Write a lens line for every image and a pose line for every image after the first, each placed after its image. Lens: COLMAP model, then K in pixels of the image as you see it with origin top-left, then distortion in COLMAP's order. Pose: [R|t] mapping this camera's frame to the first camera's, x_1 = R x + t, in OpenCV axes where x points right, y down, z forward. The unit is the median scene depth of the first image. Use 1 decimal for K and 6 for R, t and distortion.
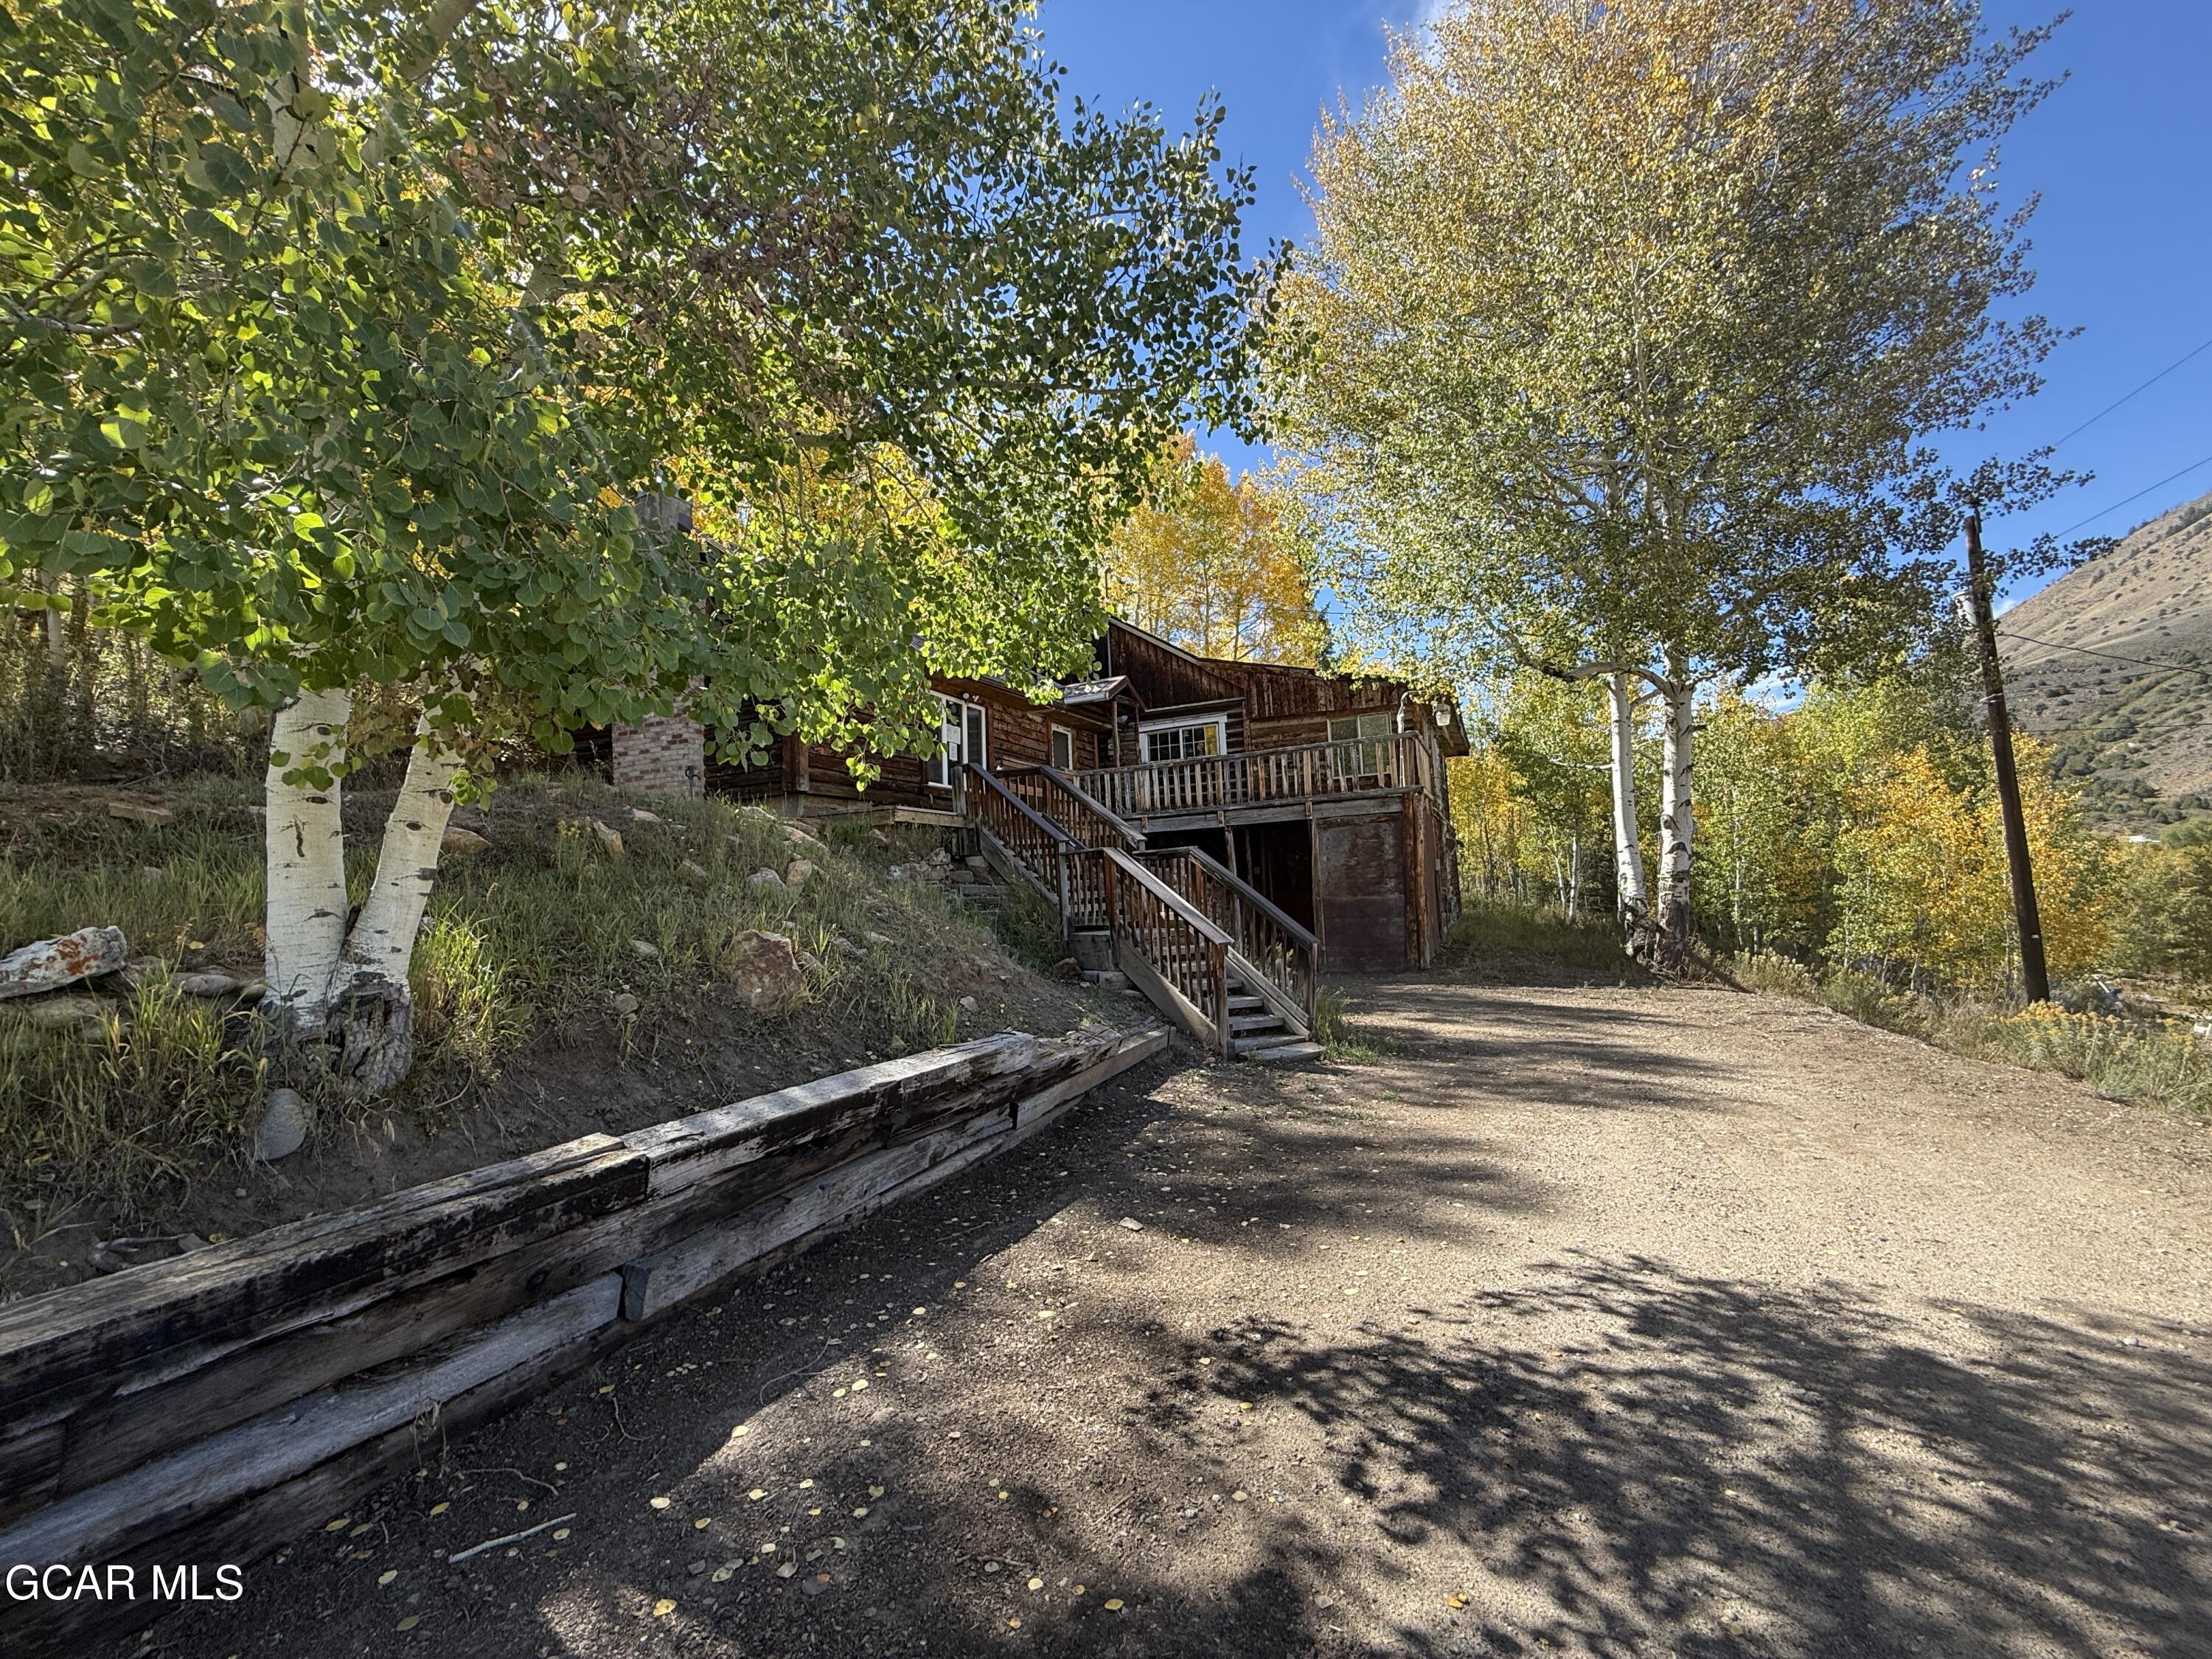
lens RADIAL K [[880.8, 0, 1106.0], [0, 880.8, 822.7], [0, 0, 1]] dist [-0.002316, 0.000668]
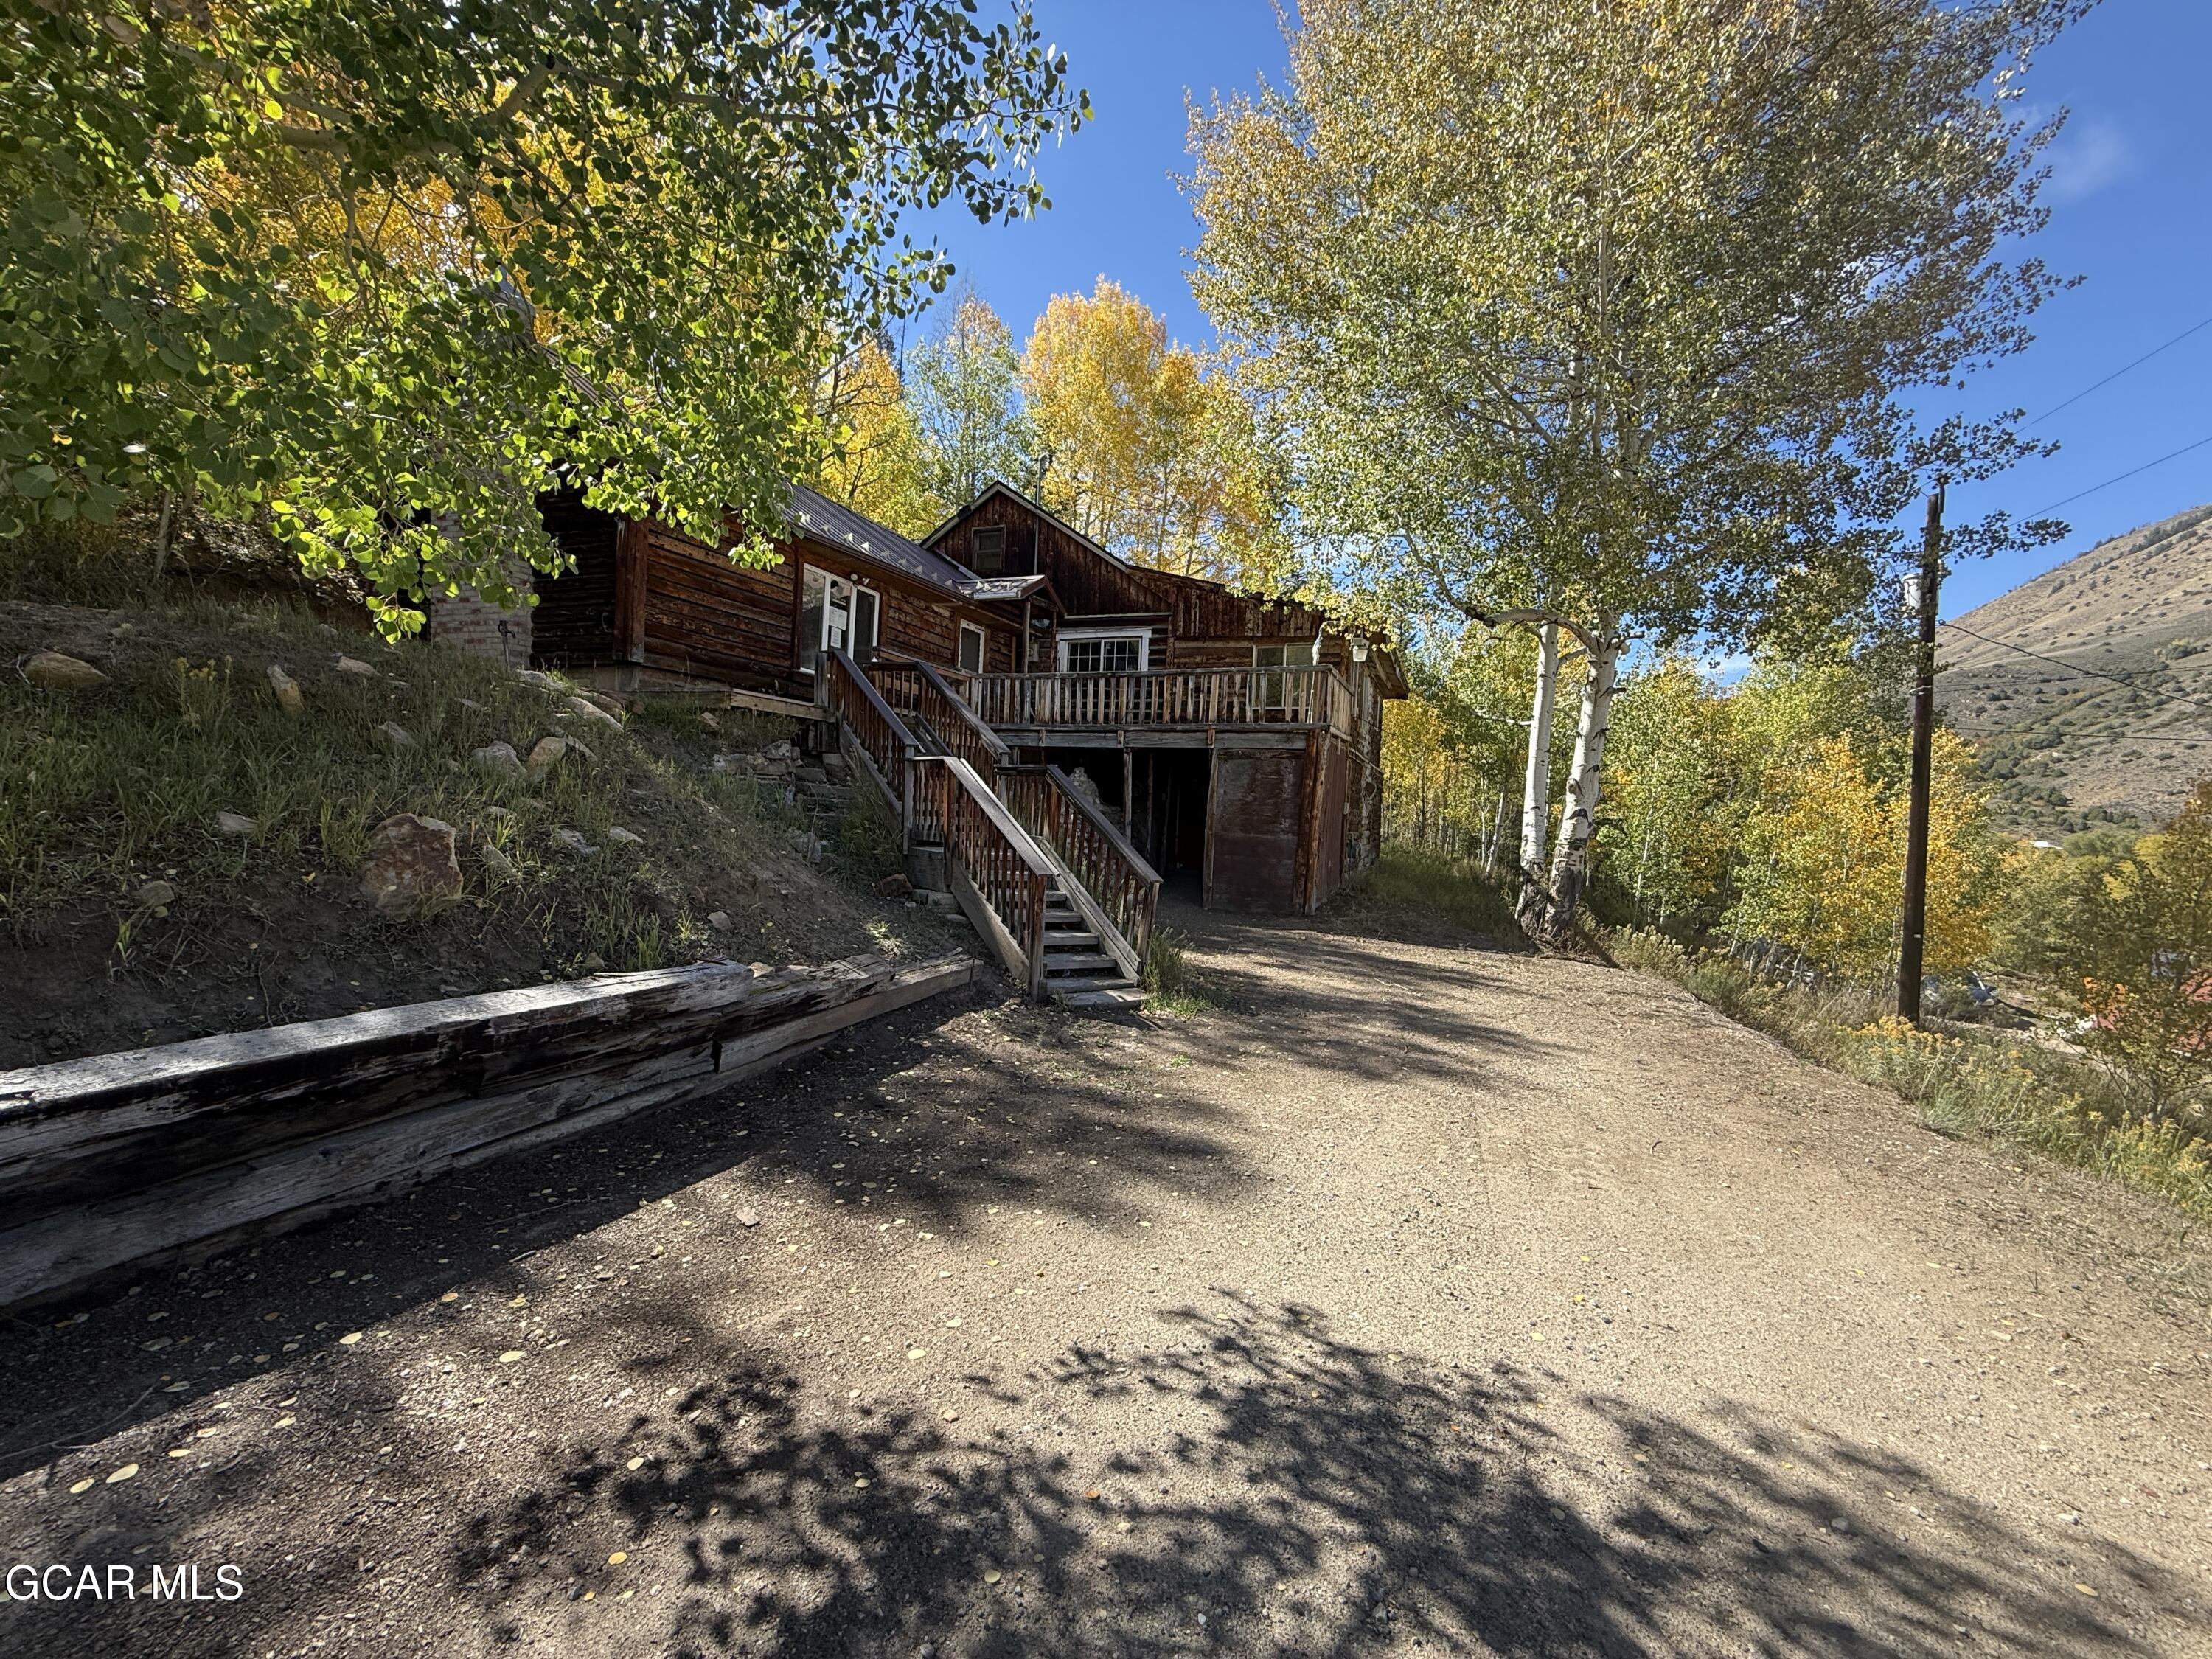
lens RADIAL K [[880.8, 0, 1105.0], [0, 880.8, 826.0], [0, 0, 1]] dist [-0.002316, 0.000668]
pose [[0.994591, 0.090980, 0.050120, 0.096103], [-0.095590, 0.990495, 0.098909, -0.004814], [-0.040645, -0.103165, 0.993833, 0.072678]]
